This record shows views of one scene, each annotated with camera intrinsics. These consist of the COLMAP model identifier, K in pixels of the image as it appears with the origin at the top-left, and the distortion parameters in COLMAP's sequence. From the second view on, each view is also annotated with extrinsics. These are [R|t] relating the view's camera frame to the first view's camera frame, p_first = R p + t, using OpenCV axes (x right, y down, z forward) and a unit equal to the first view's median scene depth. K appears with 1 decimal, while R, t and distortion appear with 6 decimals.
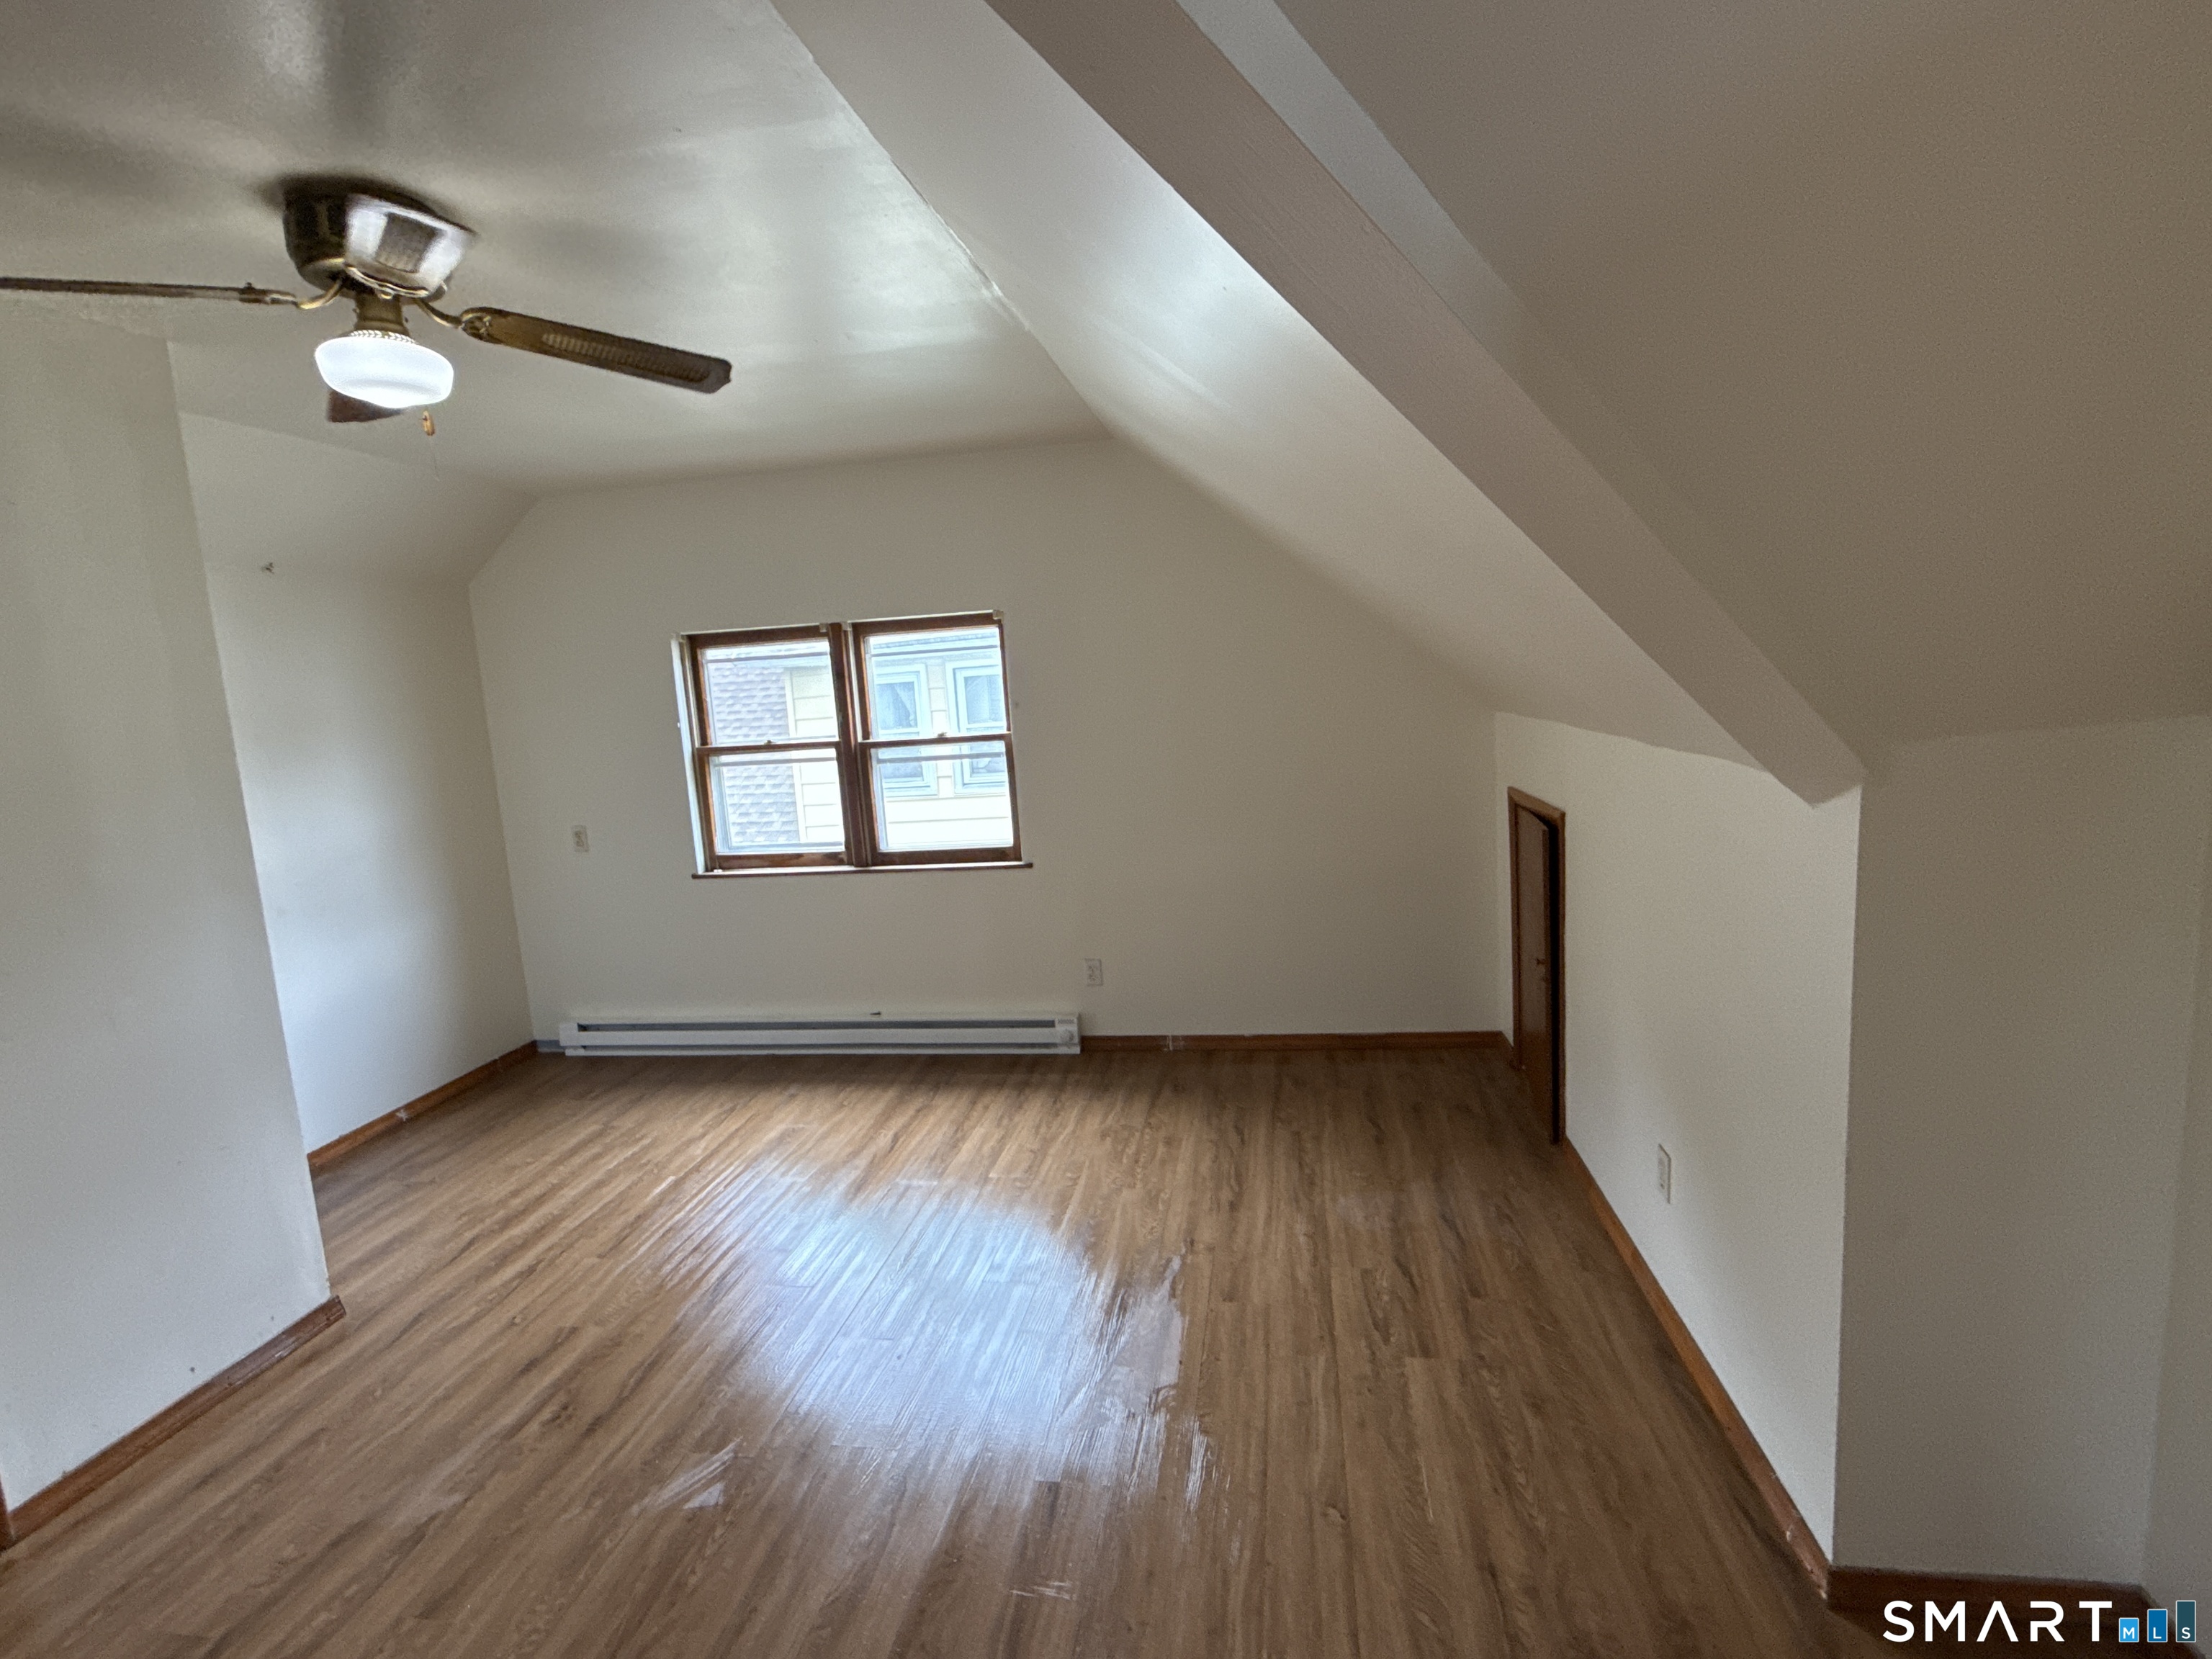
lens RADIAL K [[1053.7, 0, 1106.0], [0, 1053.7, 829.5], [0, 0, 1]] dist [0.000646, -0.000502]
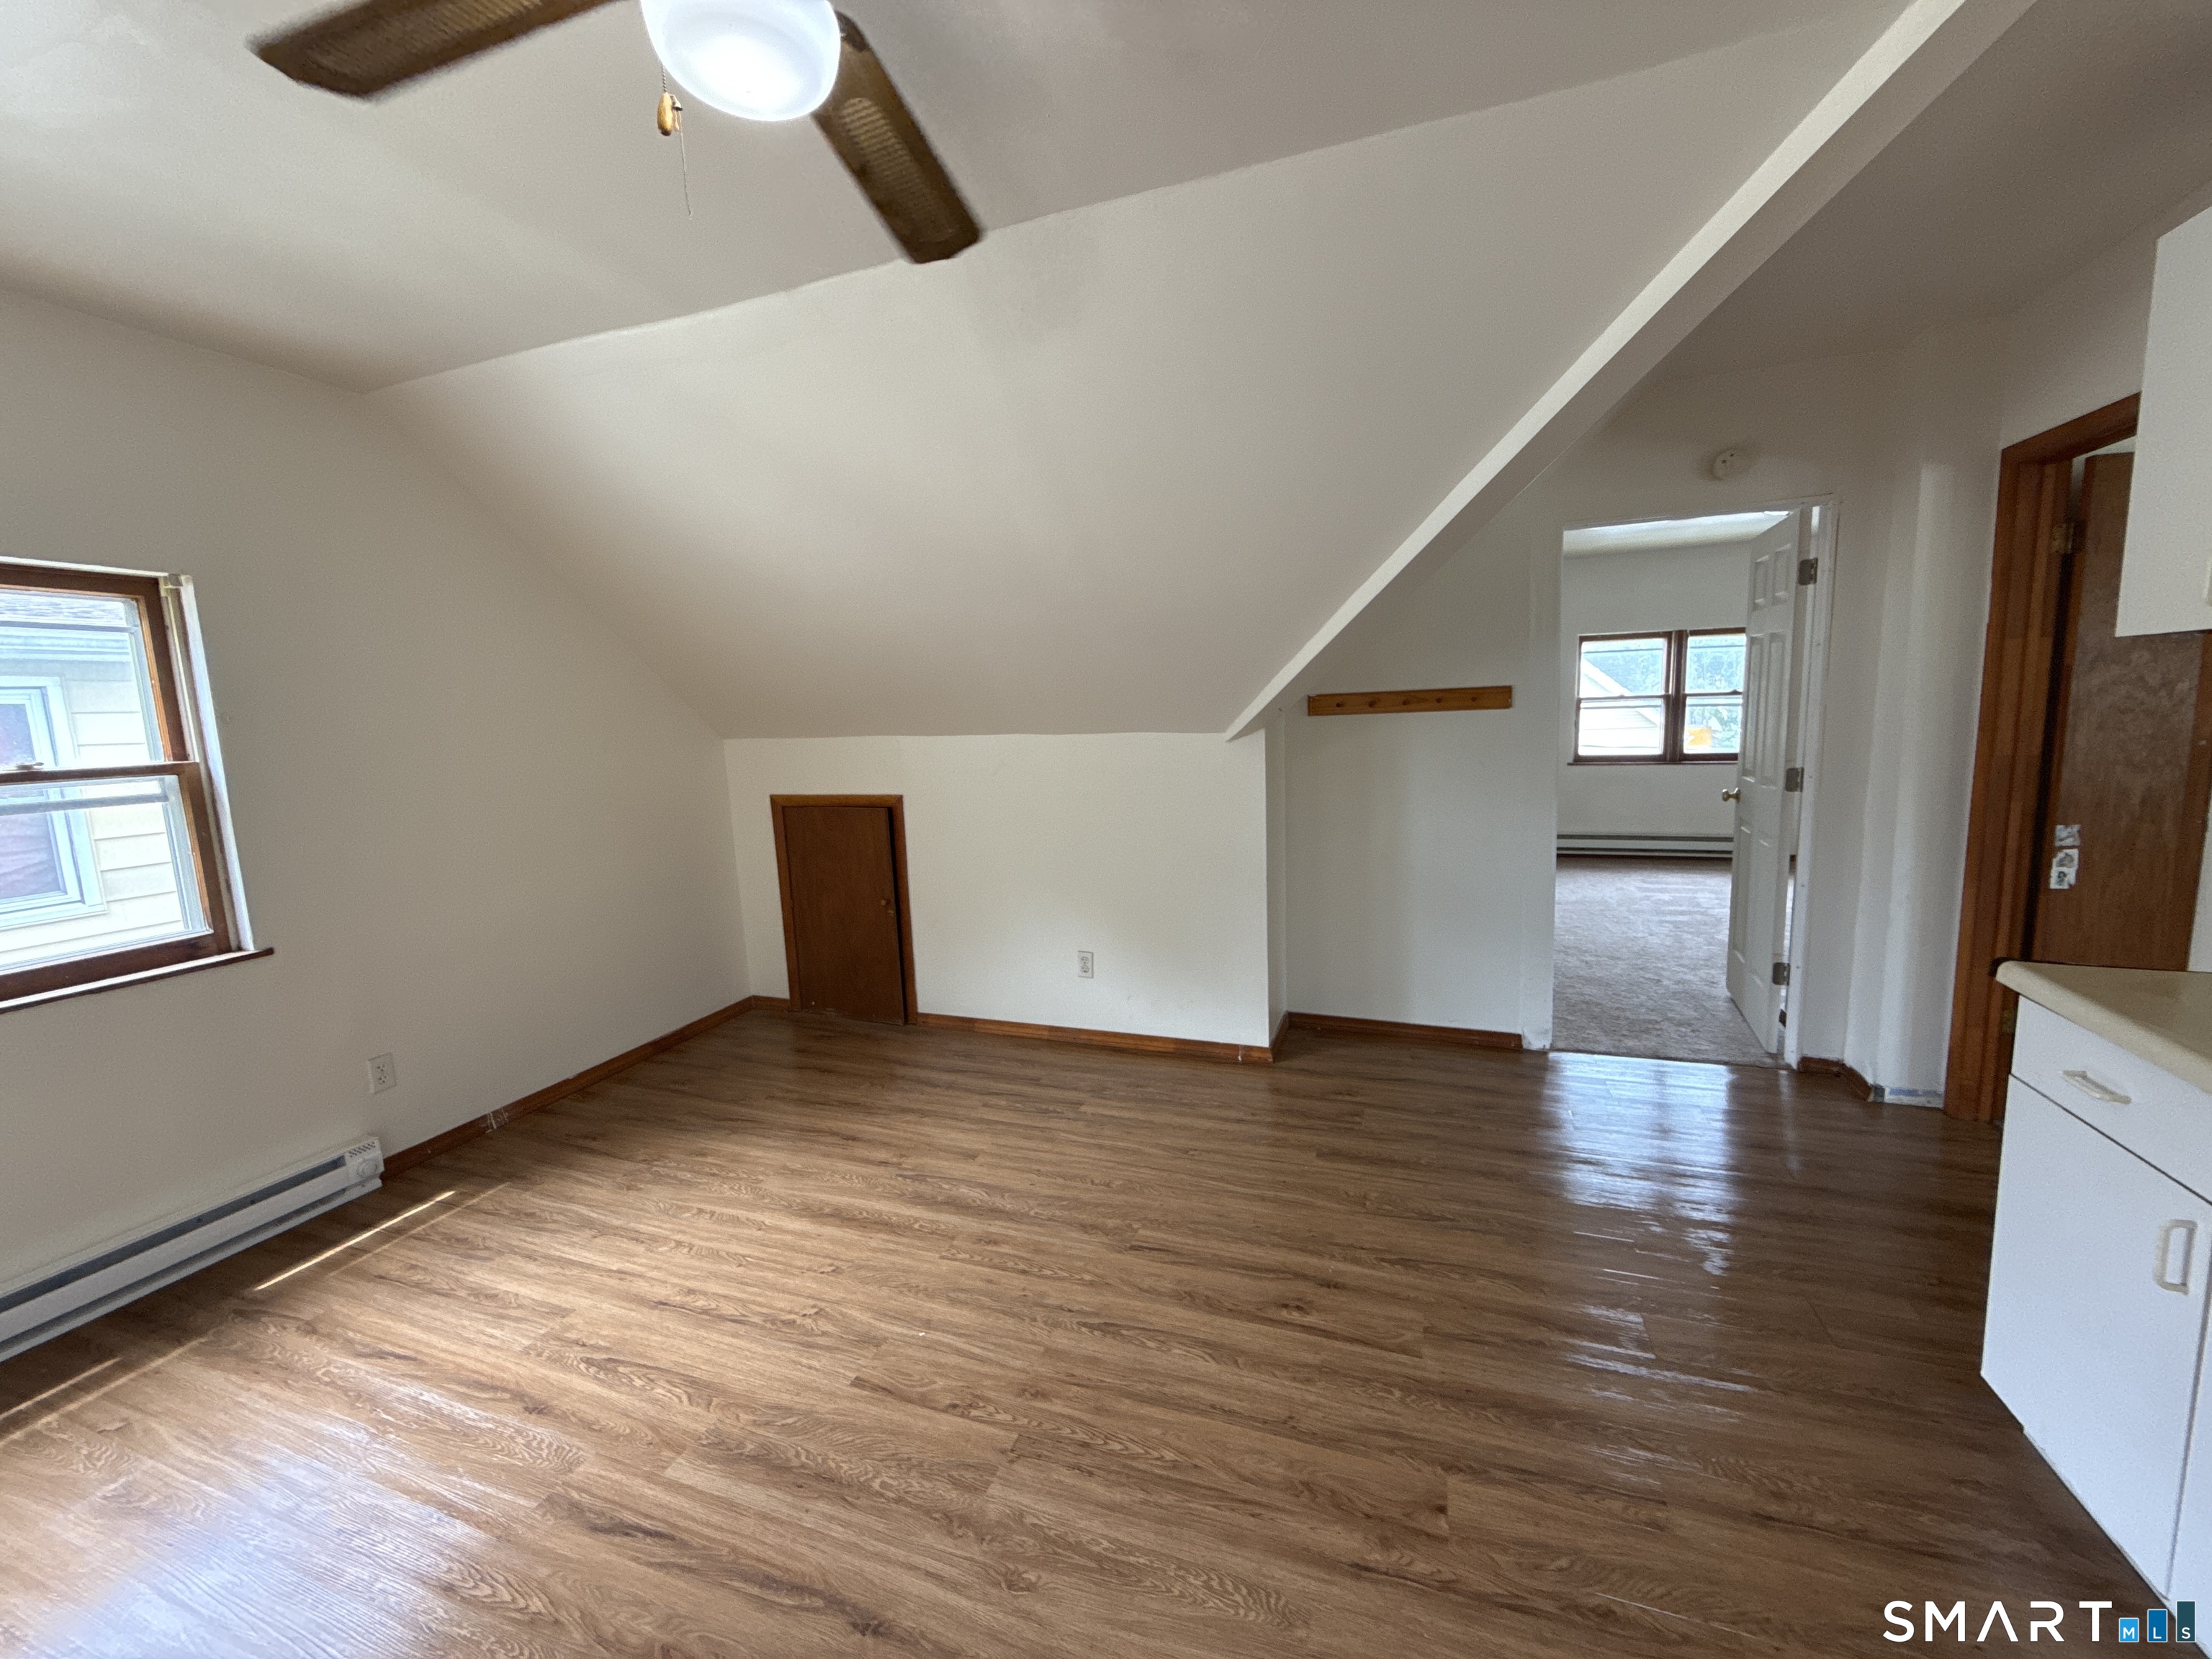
lens RADIAL K [[881.8, 0, 1106.7], [0, 881.8, 826.6], [0, 0, 1]] dist [0.000827, -0.000515]
pose [[0.188855, -0.072328, 0.979338, -0.545627], [0.157944, 0.986537, 0.042401, 0.015826], [-0.969220, 0.146673, 0.197736, 0.351049]]
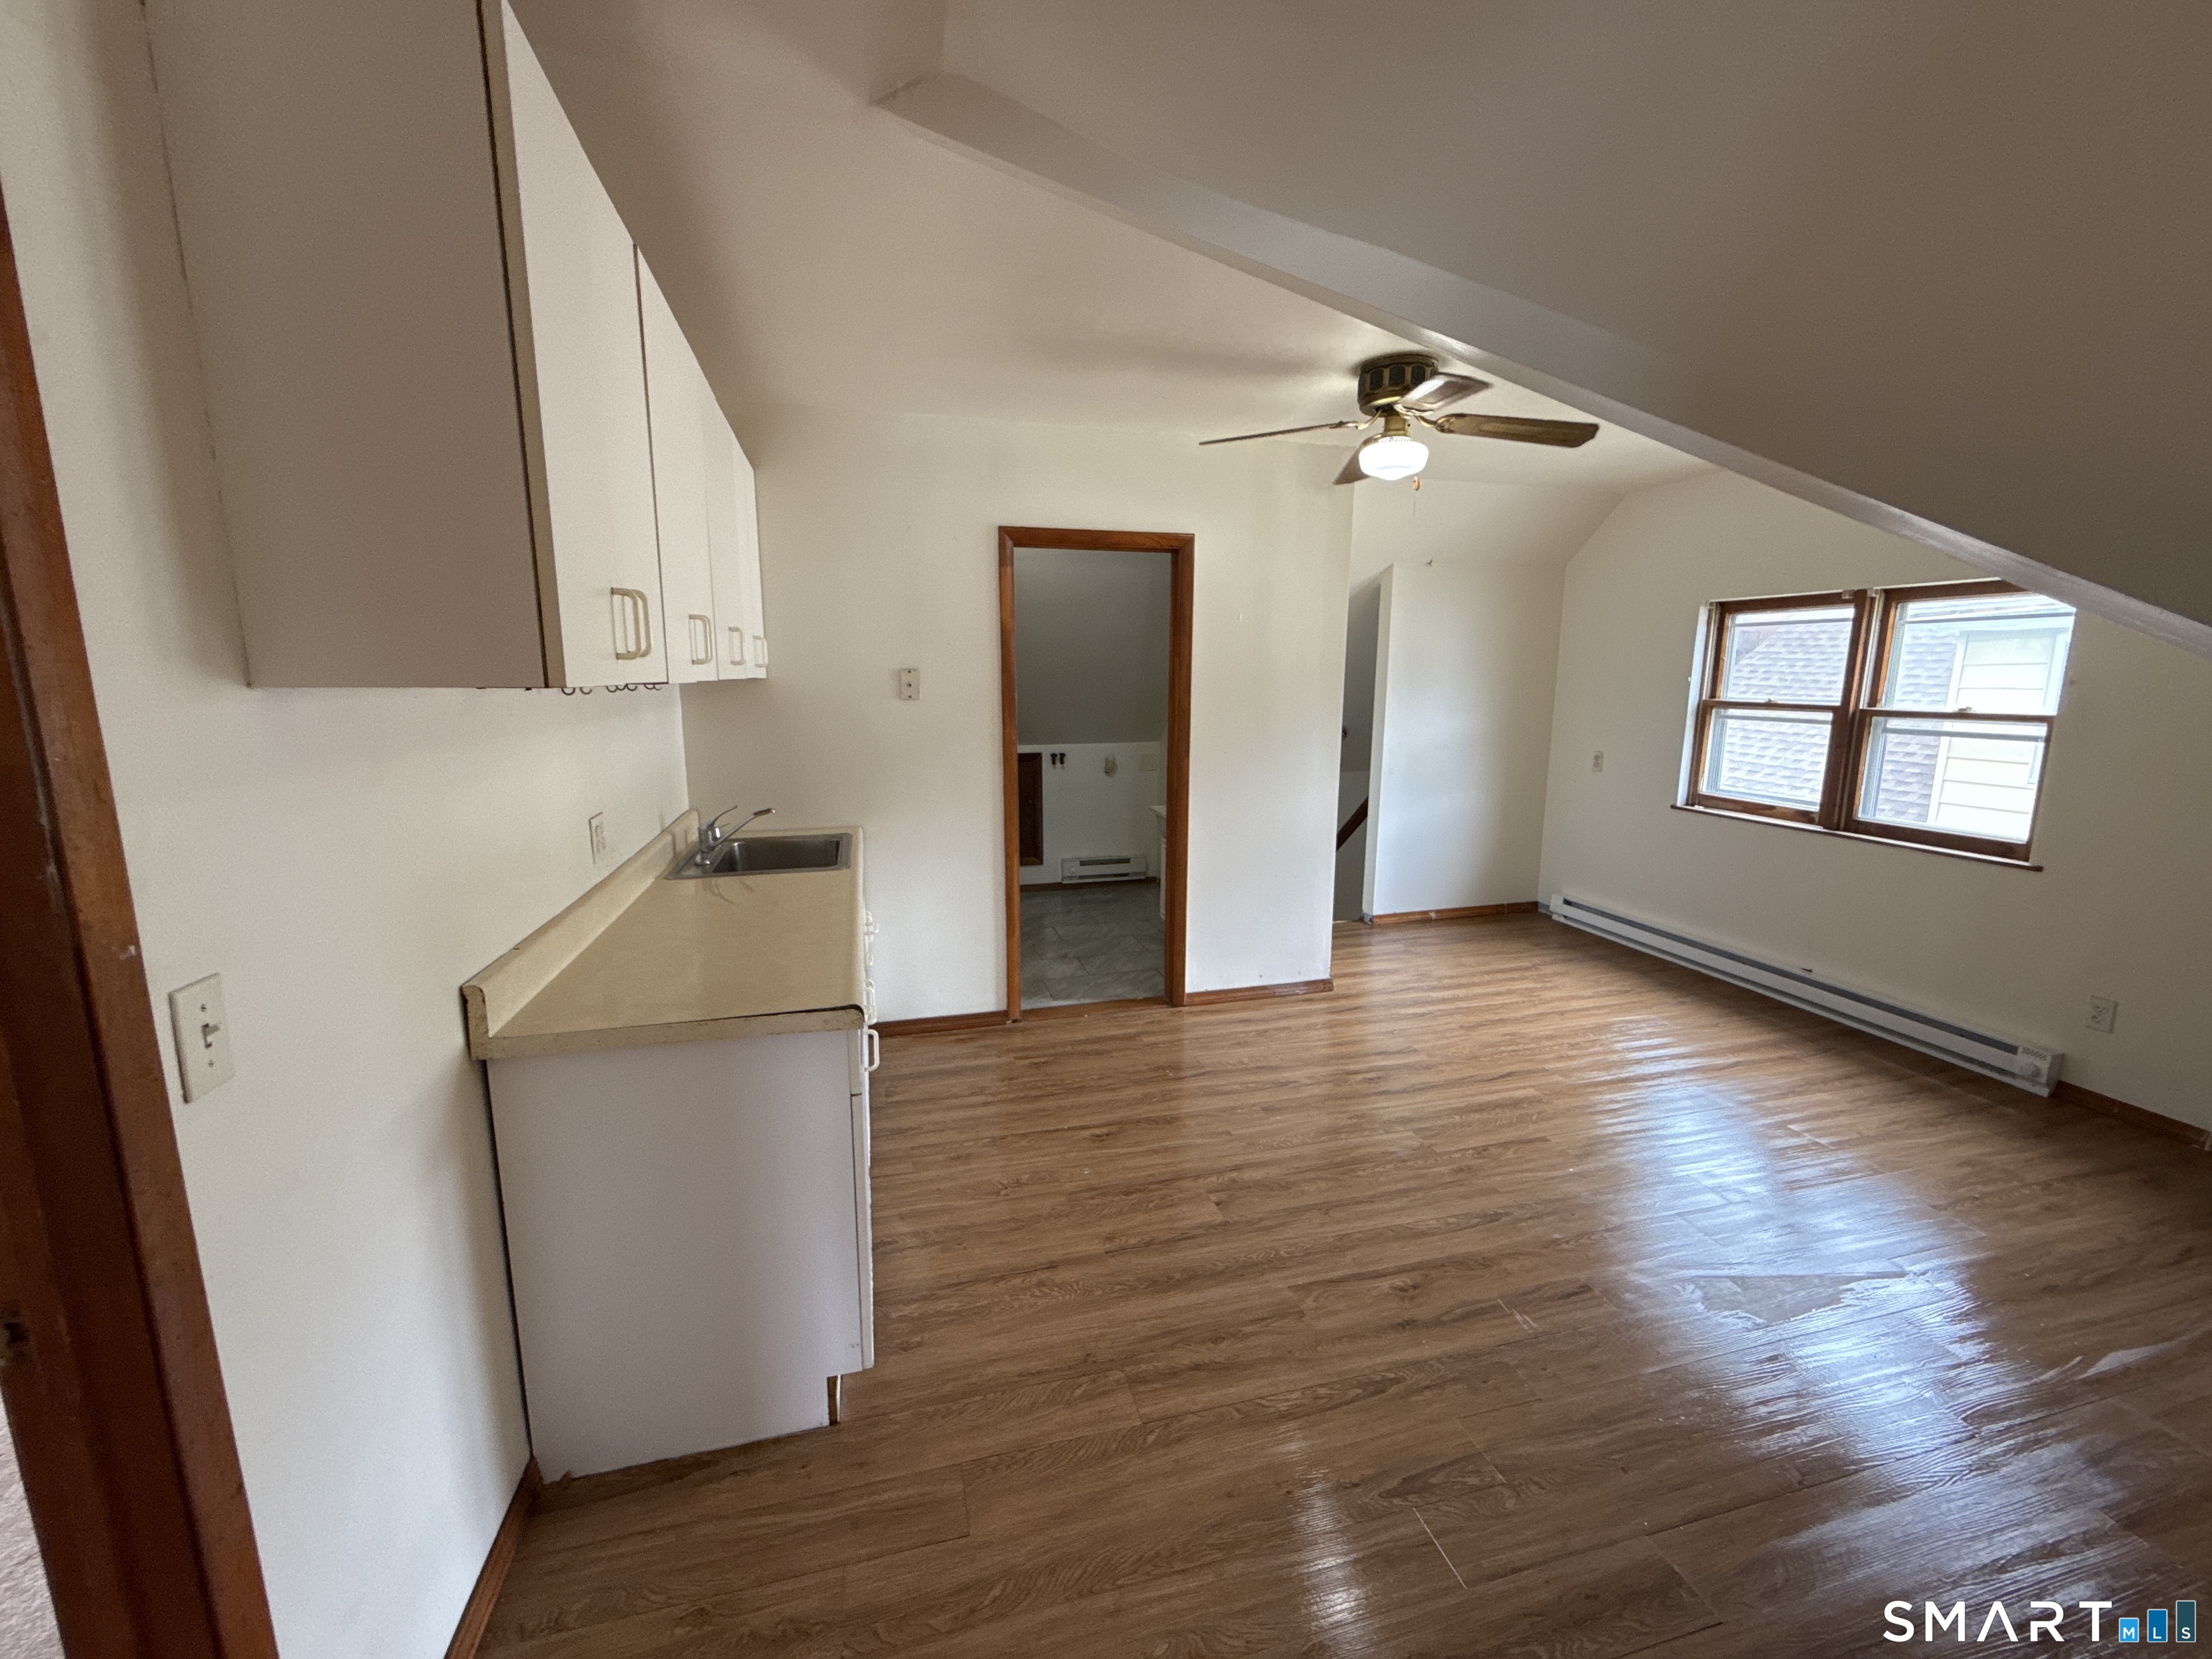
lens RADIAL K [[880.7, 0, 1106.1], [0, 880.7, 826.9], [0, 0, 1]] dist [-0.000347, 0.000136]
pose [[0.409559, 0.220474, -0.885242, 0.257088], [-0.152281, 0.973266, 0.171943, -0.007912], [0.899484, 0.064384, 0.432183, -0.011337]]
